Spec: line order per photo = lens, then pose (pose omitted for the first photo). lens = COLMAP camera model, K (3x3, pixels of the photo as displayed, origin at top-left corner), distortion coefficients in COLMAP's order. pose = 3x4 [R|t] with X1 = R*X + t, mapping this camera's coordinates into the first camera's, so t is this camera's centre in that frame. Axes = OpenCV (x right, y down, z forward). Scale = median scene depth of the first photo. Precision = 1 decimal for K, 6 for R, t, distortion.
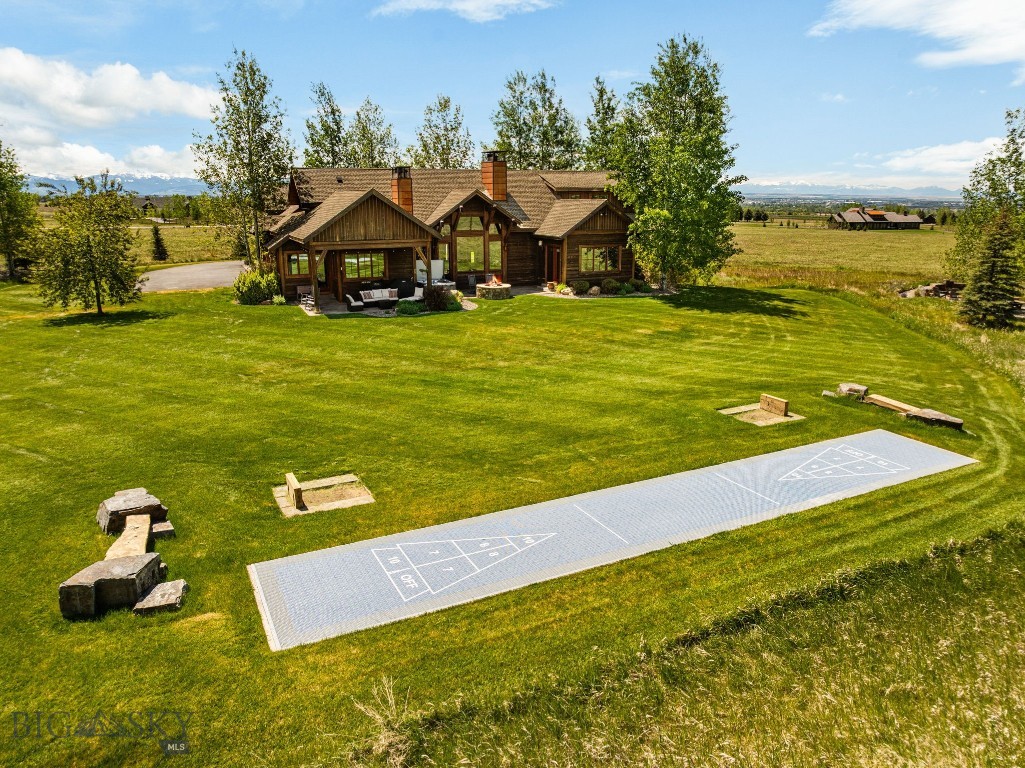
lens RADIAL K [[719.2, 0, 512.5], [0, 719.2, 384.0], [0, 0, 1]] dist [-0.037542, 0.000346]
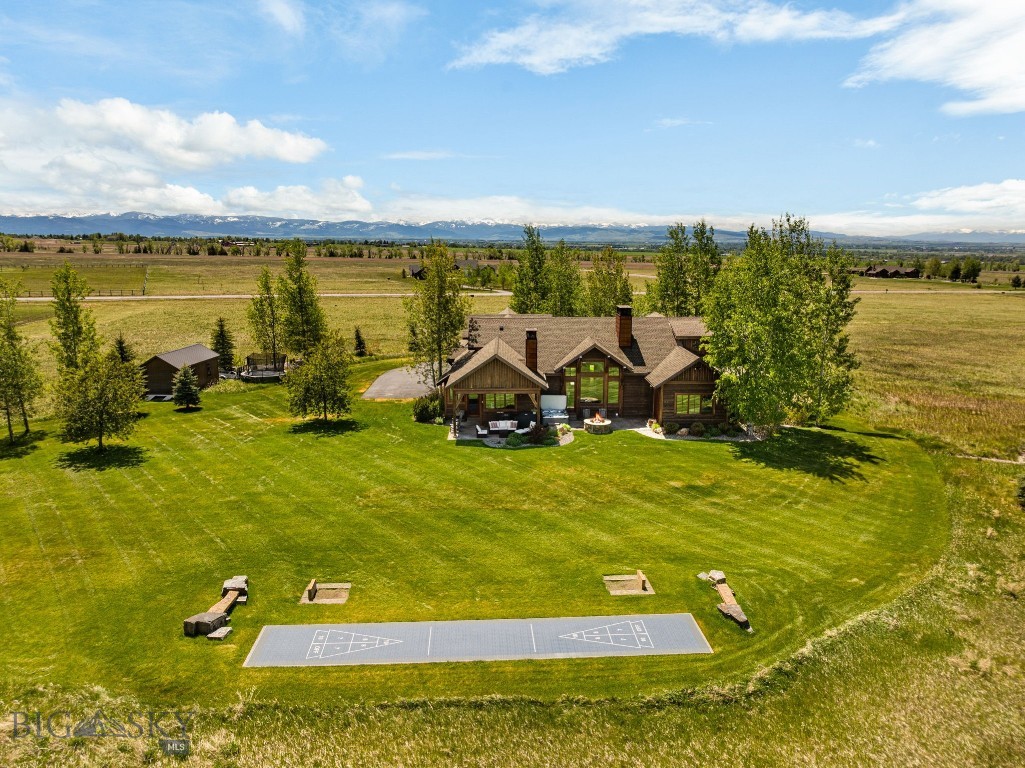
lens RADIAL K [[719.2, 0, 512.5], [0, 719.2, 384.0], [0, 0, 1]] dist [-0.037542, 0.000346]
pose [[0.916003, 0.079466, -0.393223, 0.365446], [-0.102276, 0.994054, -0.037361, -0.155402], [0.387916, 0.074440, 0.918684, -0.250899]]
